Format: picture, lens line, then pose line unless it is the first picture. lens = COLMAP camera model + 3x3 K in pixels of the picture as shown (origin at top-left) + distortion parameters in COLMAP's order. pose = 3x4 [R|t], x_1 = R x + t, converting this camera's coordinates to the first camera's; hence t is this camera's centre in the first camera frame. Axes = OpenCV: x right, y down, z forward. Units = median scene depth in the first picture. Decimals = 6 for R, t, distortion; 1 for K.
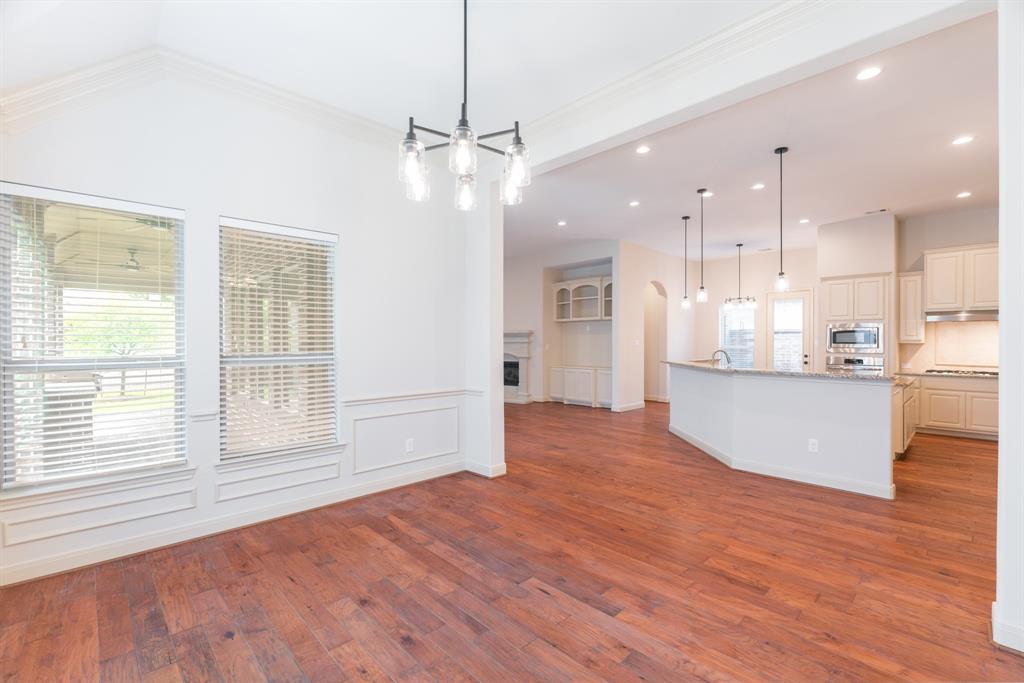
lens RADIAL K [[451.9, 0, 508.0], [0, 451.9, 343.0], [0, 0, 1]] dist [0.001675, 0.000475]
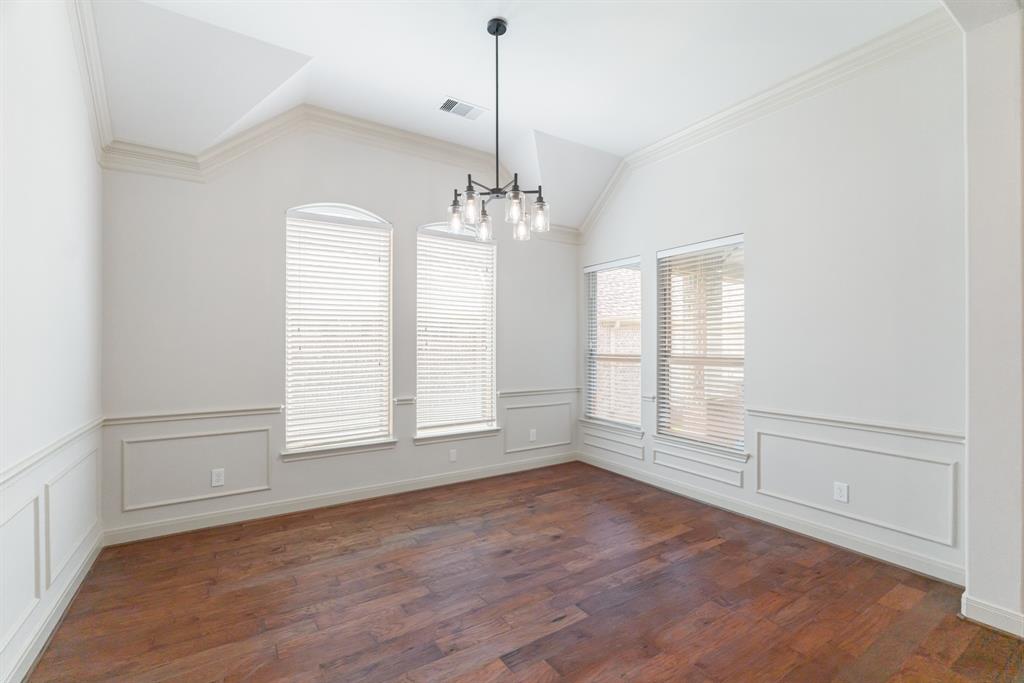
lens RADIAL K [[451.9, 0, 510.8], [0, 451.9, 346.7], [0, 0, 1]] dist [0.001675, 0.000475]
pose [[-0.202962, -0.000410, -0.979187, 0.826112], [-0.005344, 0.999985, 0.000689, 0.004497], [0.979172, 0.005372, -0.202961, 0.911531]]
